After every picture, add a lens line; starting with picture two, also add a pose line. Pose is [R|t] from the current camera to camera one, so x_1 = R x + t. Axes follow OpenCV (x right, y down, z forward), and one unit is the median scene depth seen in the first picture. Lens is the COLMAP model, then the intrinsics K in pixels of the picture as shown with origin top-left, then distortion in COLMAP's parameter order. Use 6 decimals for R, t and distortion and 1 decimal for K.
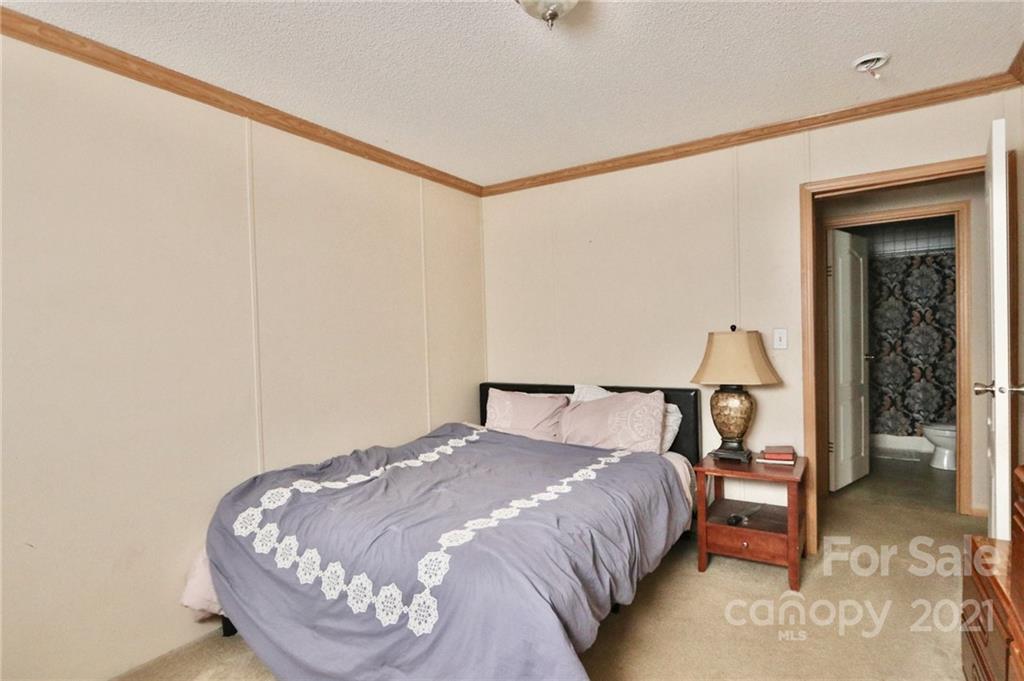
lens RADIAL K [[530.3, 0, 501.4], [0, 530.3, 348.5], [0, 0, 1]] dist [-0.014193, -0.000571]
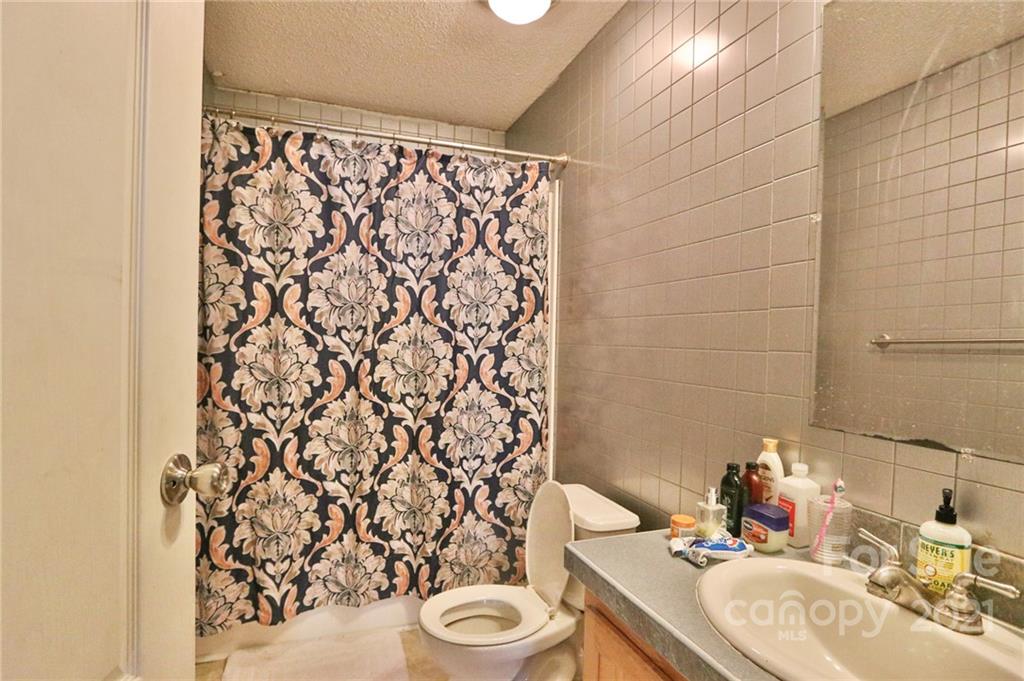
lens RADIAL K [[530.3, 0, 505.2], [0, 530.3, 345.2], [0, 0, 1]] dist [-0.014193, -0.000571]
pose [[0.596033, 0.023190, 0.802625, 0.505266], [-0.018317, 0.999715, -0.015282, -0.021939], [-0.802751, -0.005593, 0.596288, 0.687117]]
